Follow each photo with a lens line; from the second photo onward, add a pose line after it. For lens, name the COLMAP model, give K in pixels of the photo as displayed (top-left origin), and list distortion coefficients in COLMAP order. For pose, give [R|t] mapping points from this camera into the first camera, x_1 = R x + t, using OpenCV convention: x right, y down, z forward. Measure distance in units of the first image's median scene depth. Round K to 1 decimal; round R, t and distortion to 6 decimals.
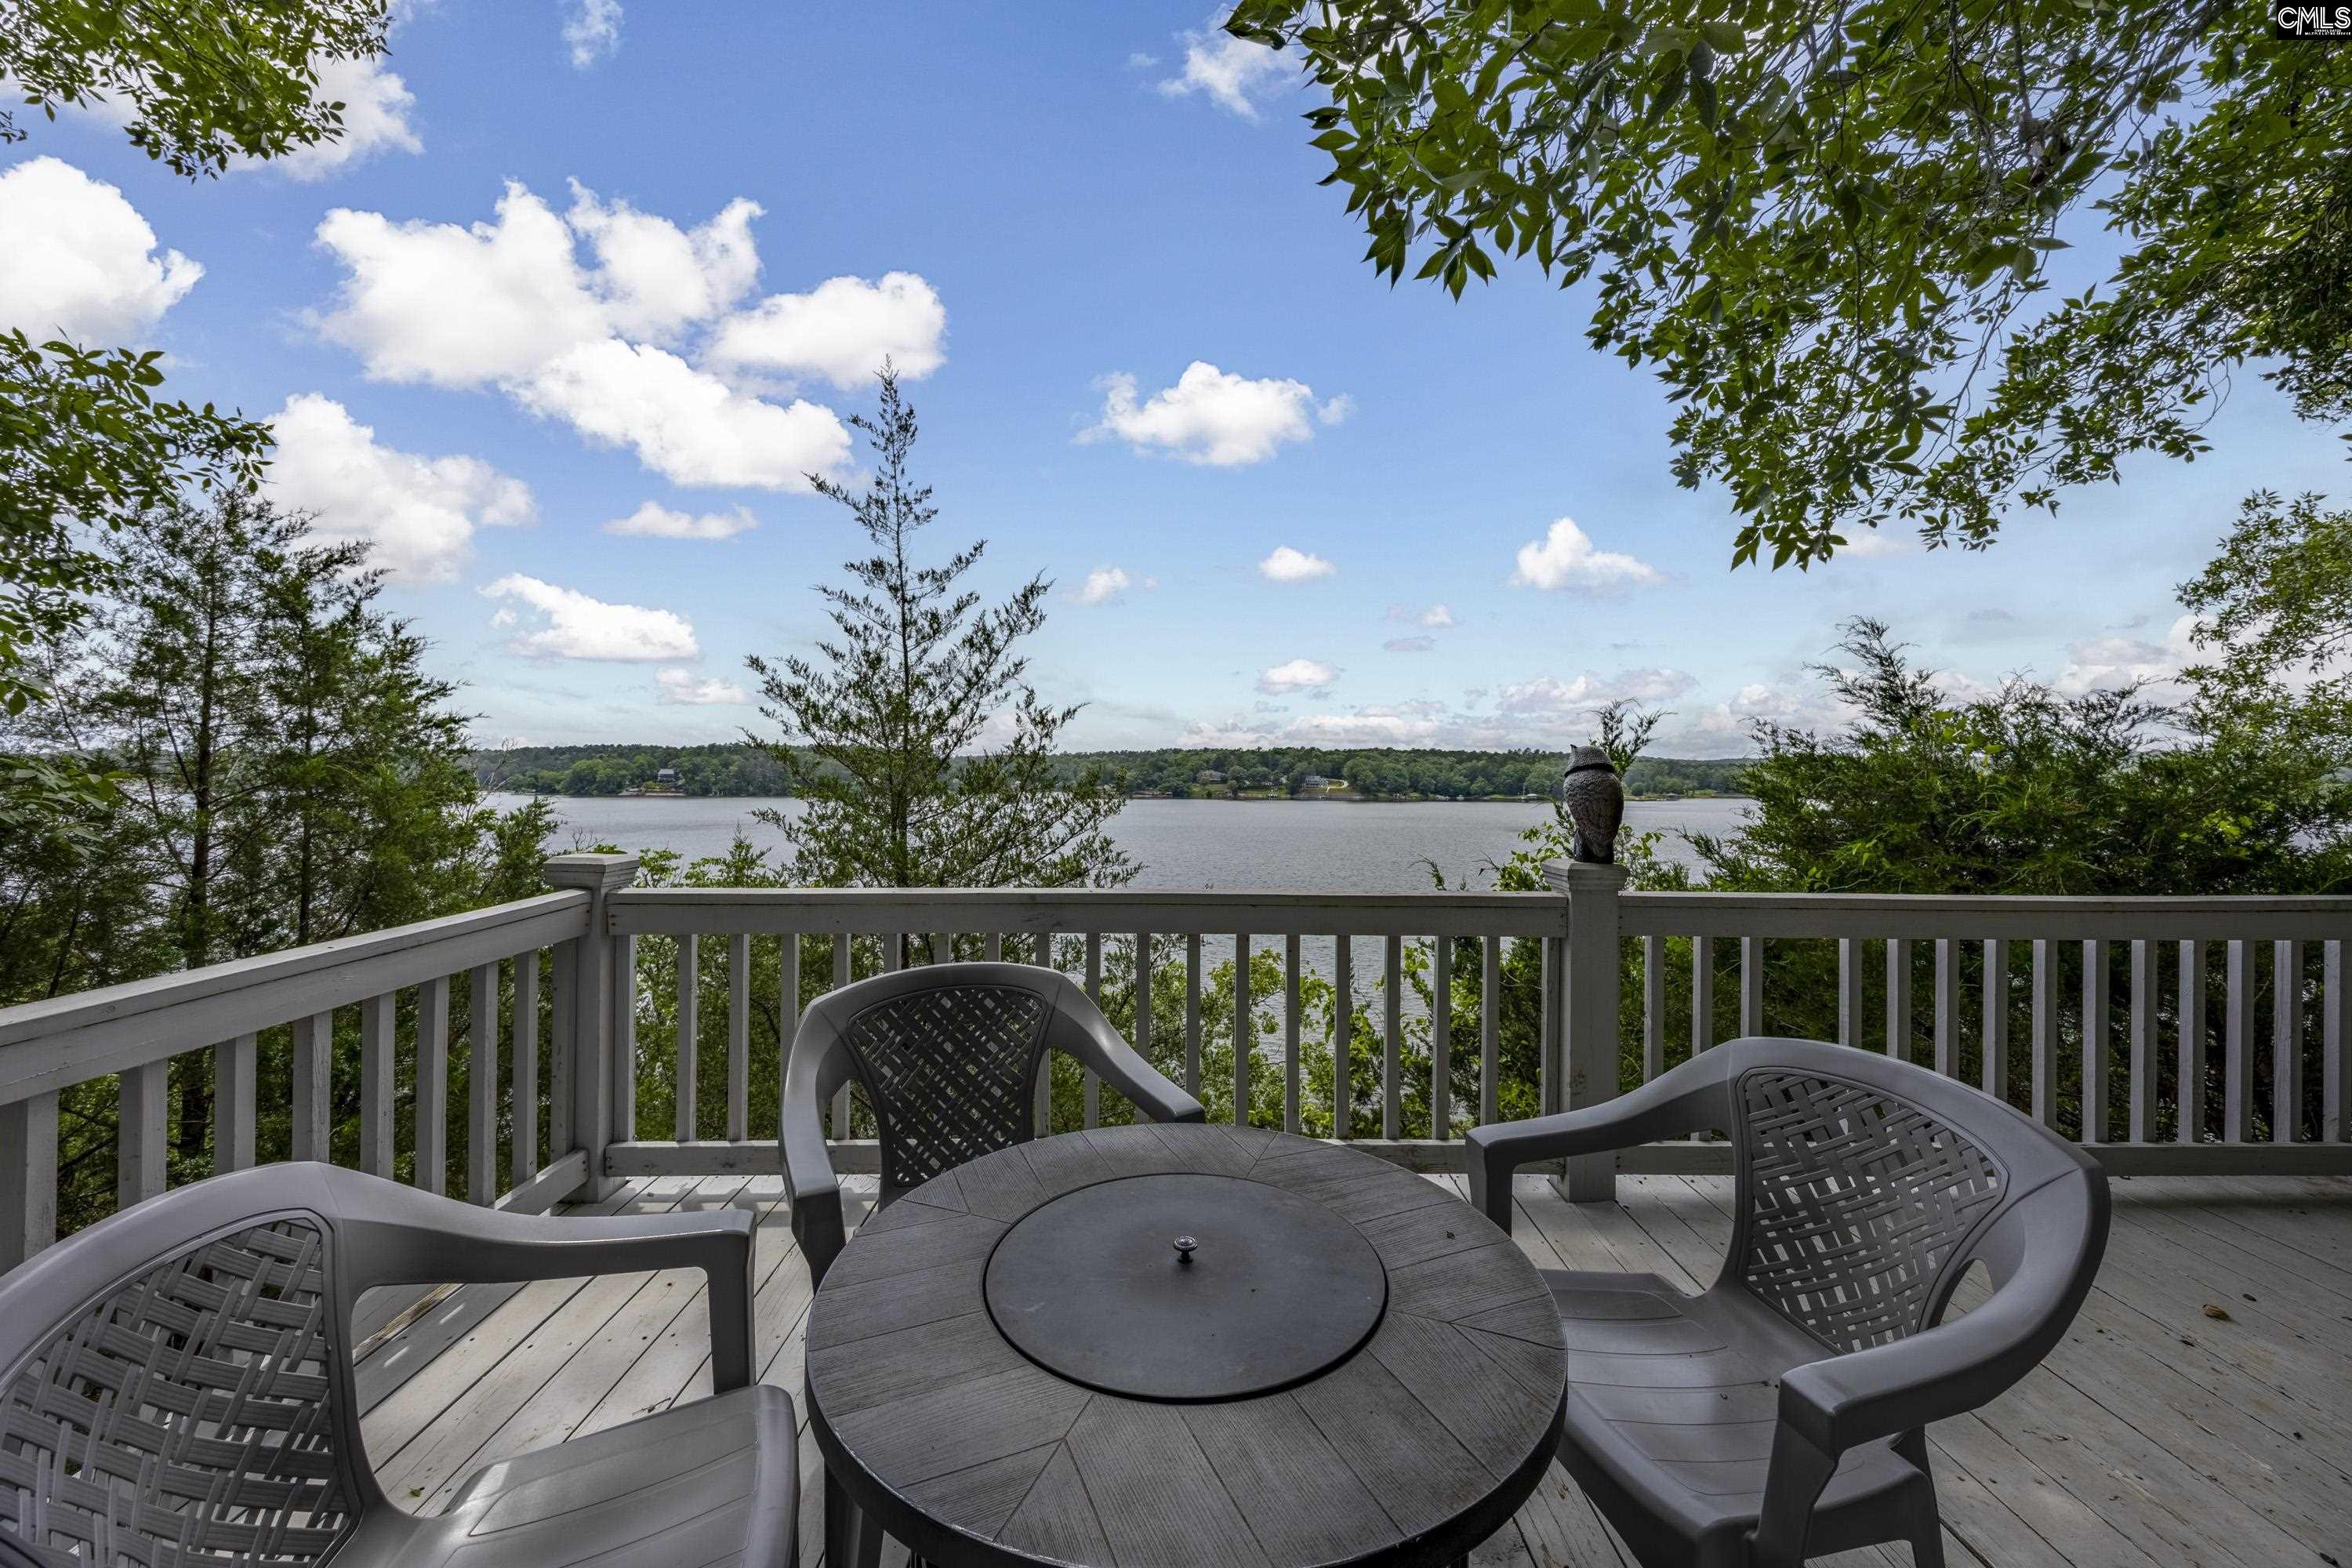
lens RADIAL K [[901.9, 0, 1174.9], [0, 901.9, 781.9], [0, 0, 1]] dist [-0.005100, -0.000319]
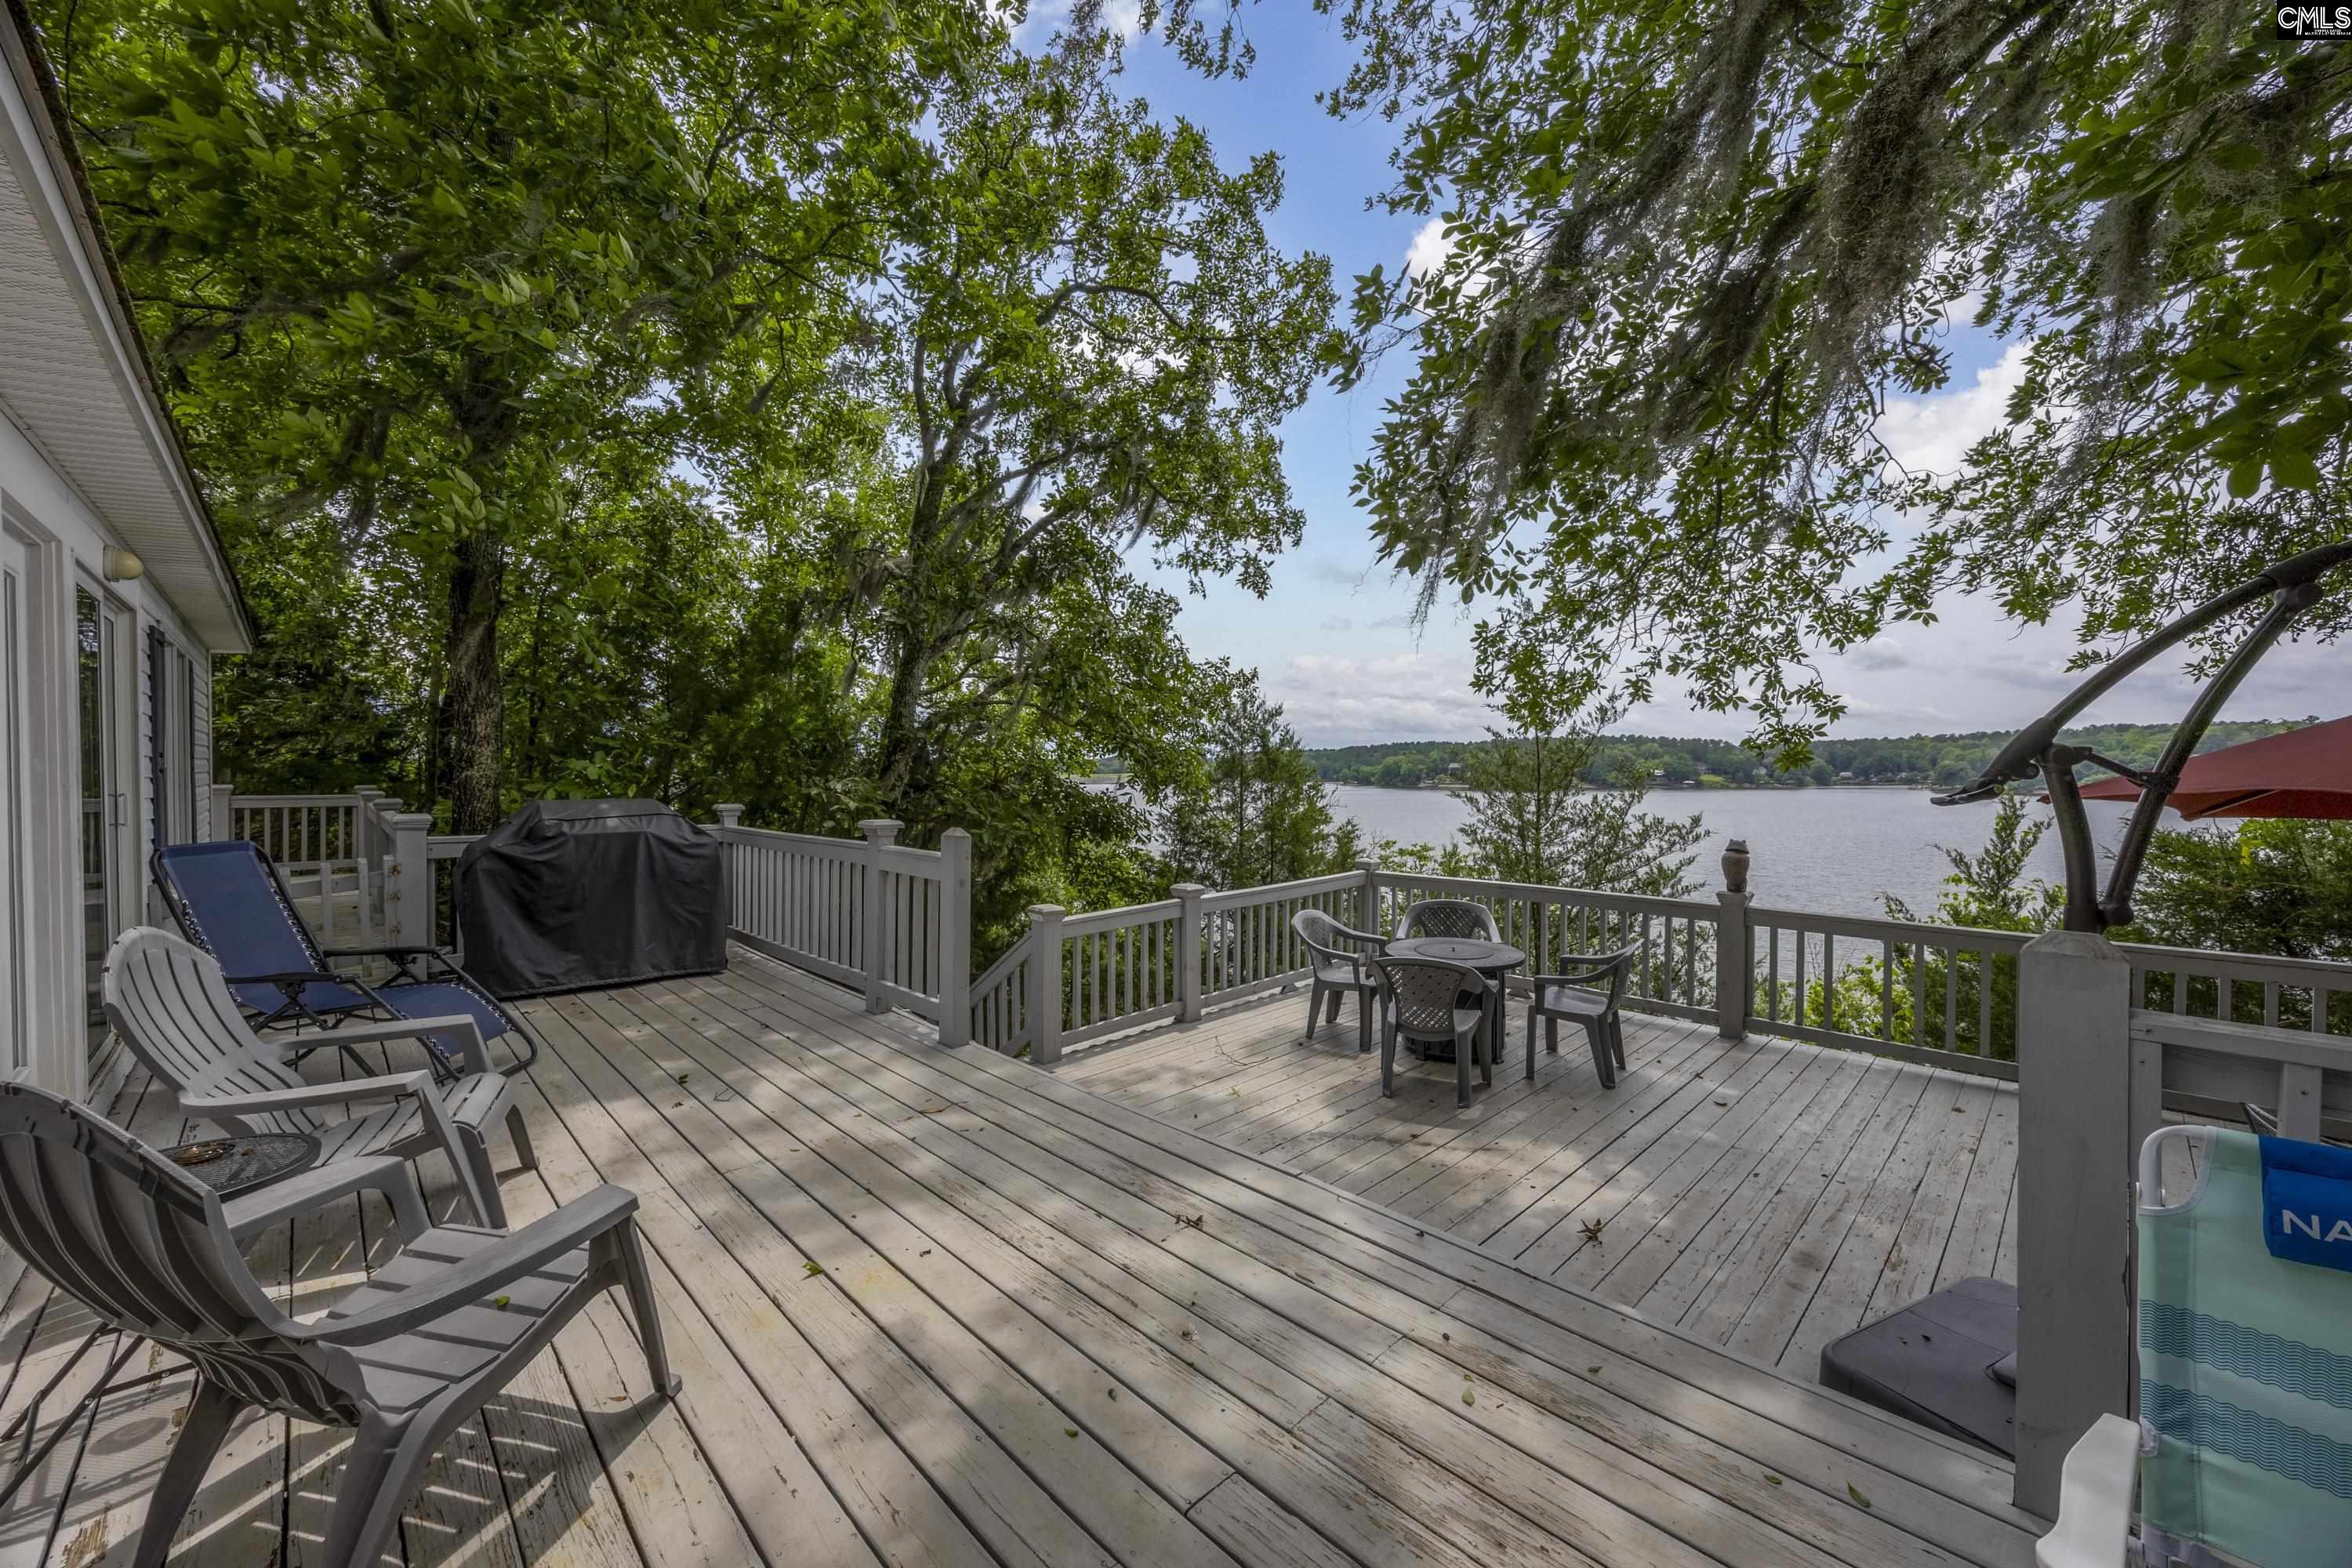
lens RADIAL K [[901.9, 0, 1172.0], [0, 901.9, 775.8], [0, 0, 1]] dist [-0.005100, -0.000319]
pose [[0.681710, -0.003402, -0.731615, 0.350338], [0.006053, 0.999981, 0.000990, -0.062589], [0.731598, -0.005104, 0.681718, -0.473832]]
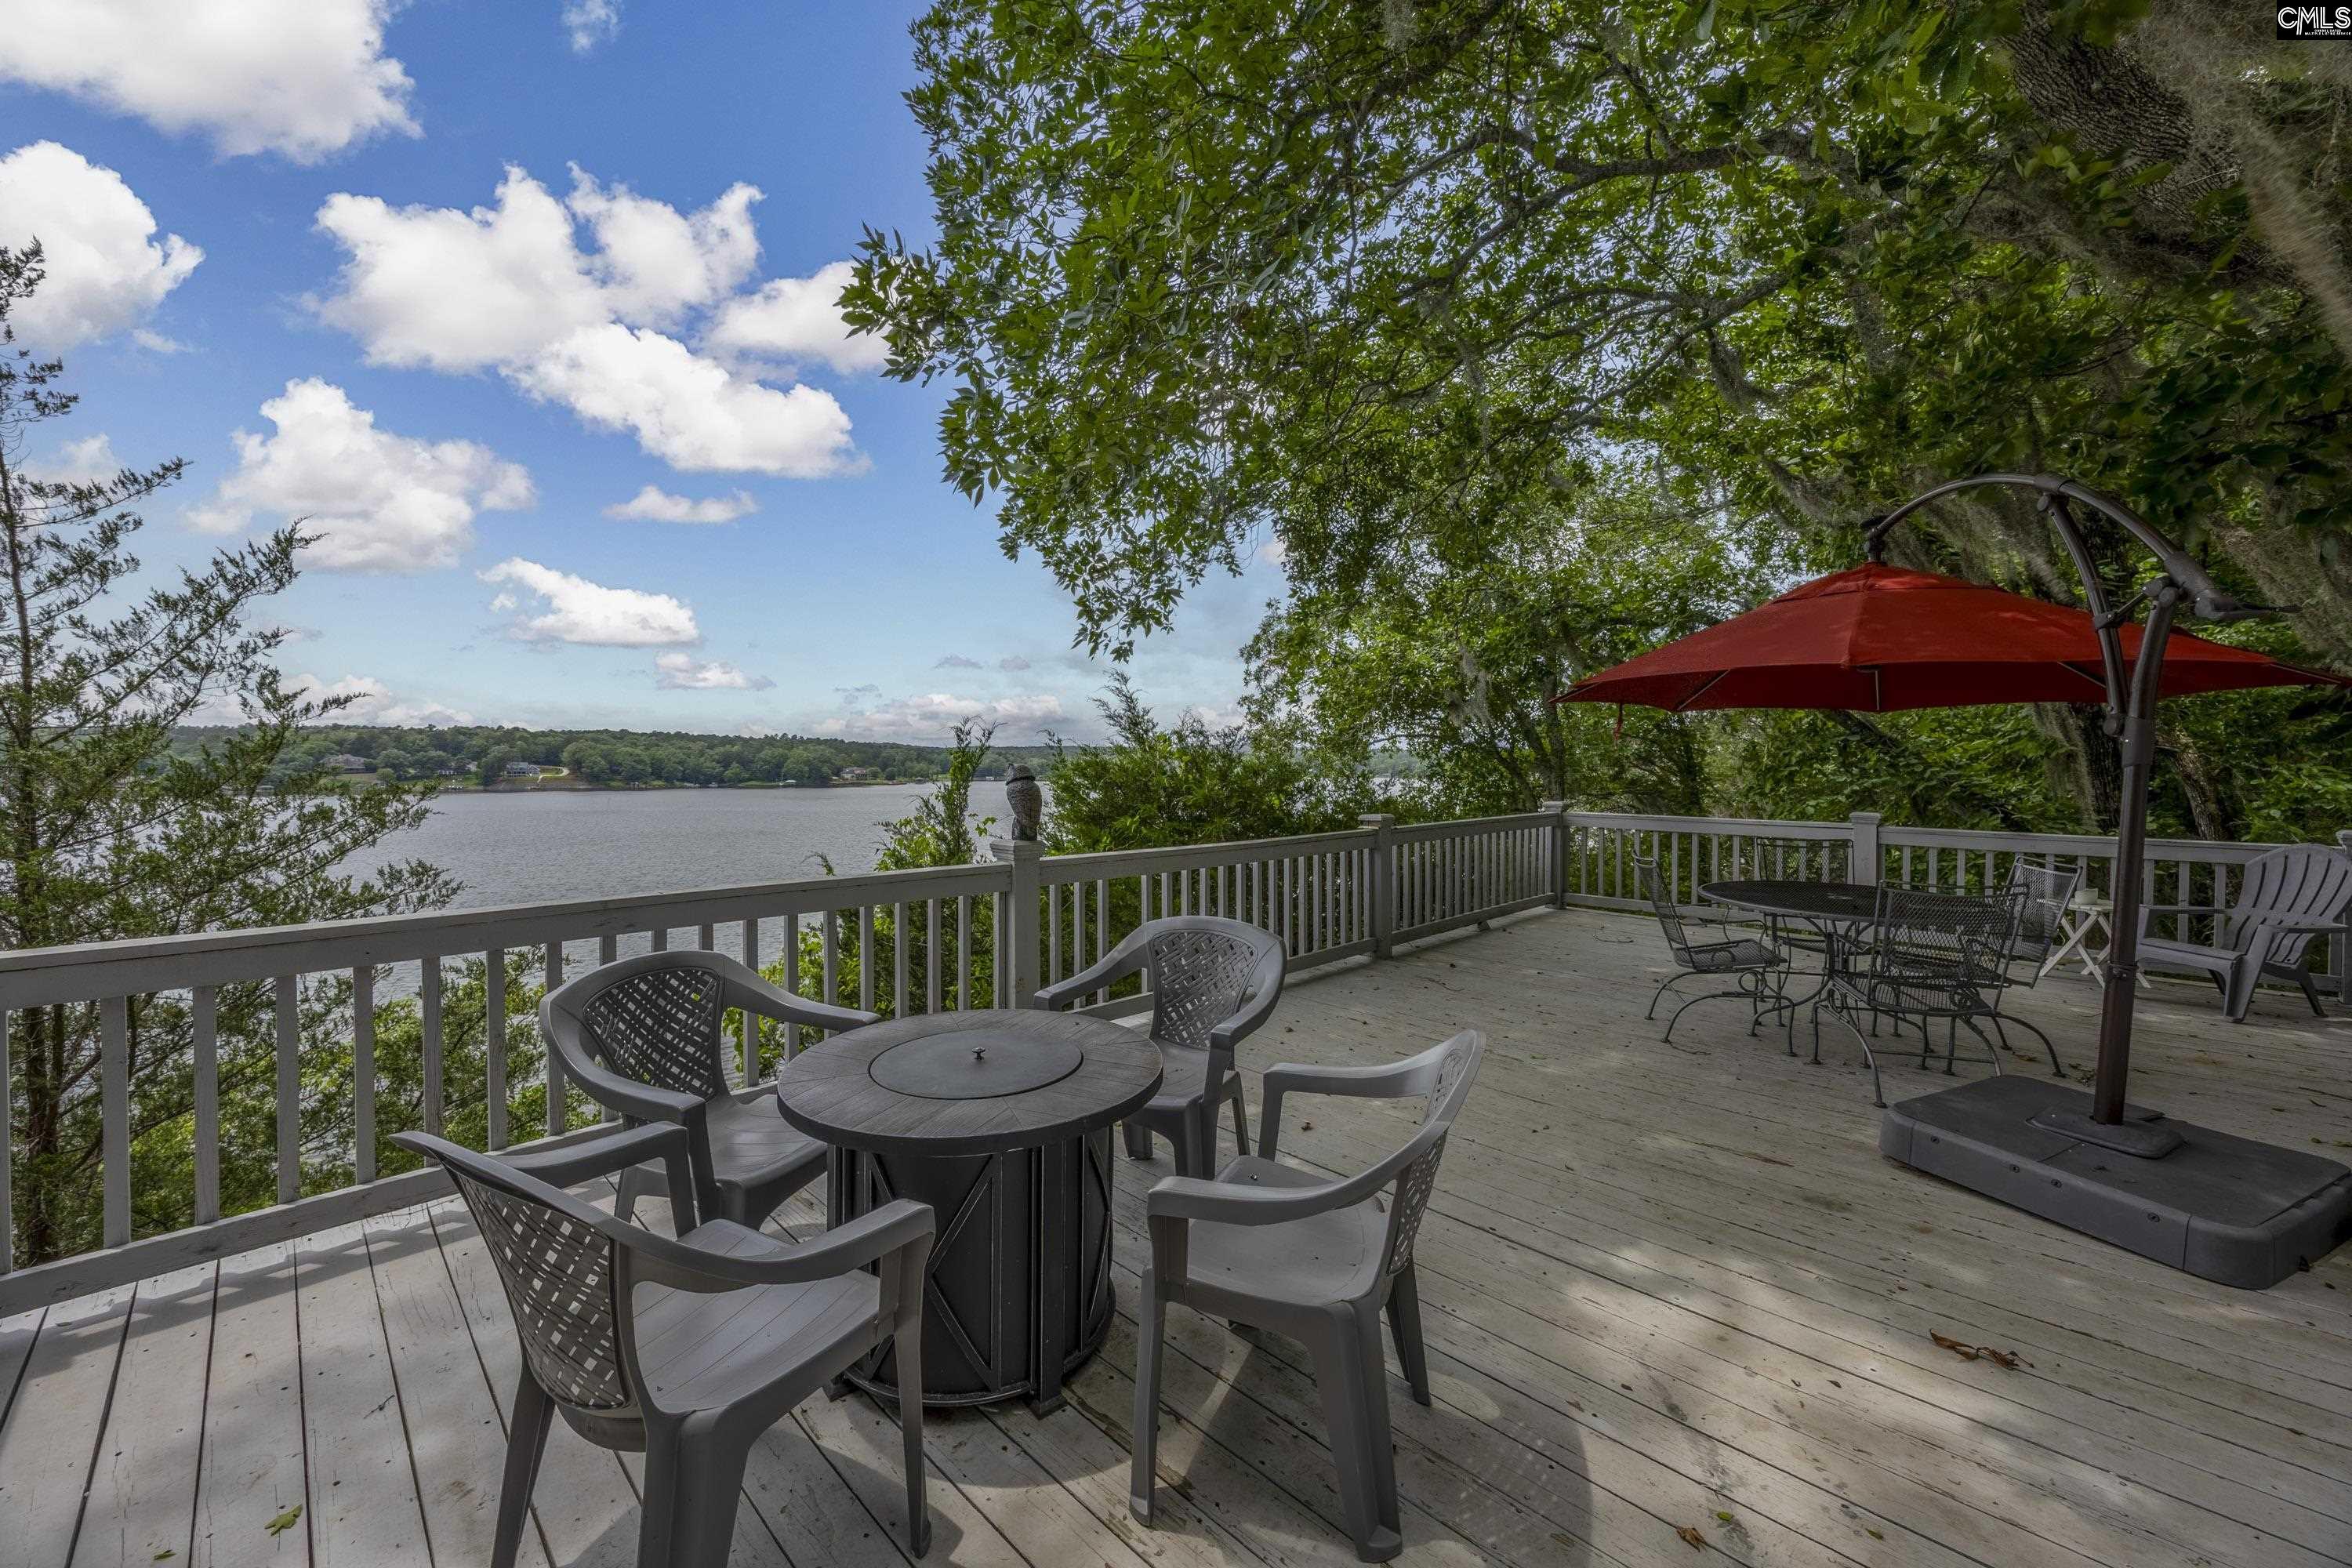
lens RADIAL K [[901.9, 0, 1182.1], [0, 901.9, 777.2], [0, 0, 1]] dist [-0.005100, -0.000319]
pose [[0.704668, -0.013821, 0.709403, -0.126519], [0.006105, 0.999891, 0.013416, -0.010908], [-0.709511, -0.005123, 0.704676, -0.079946]]
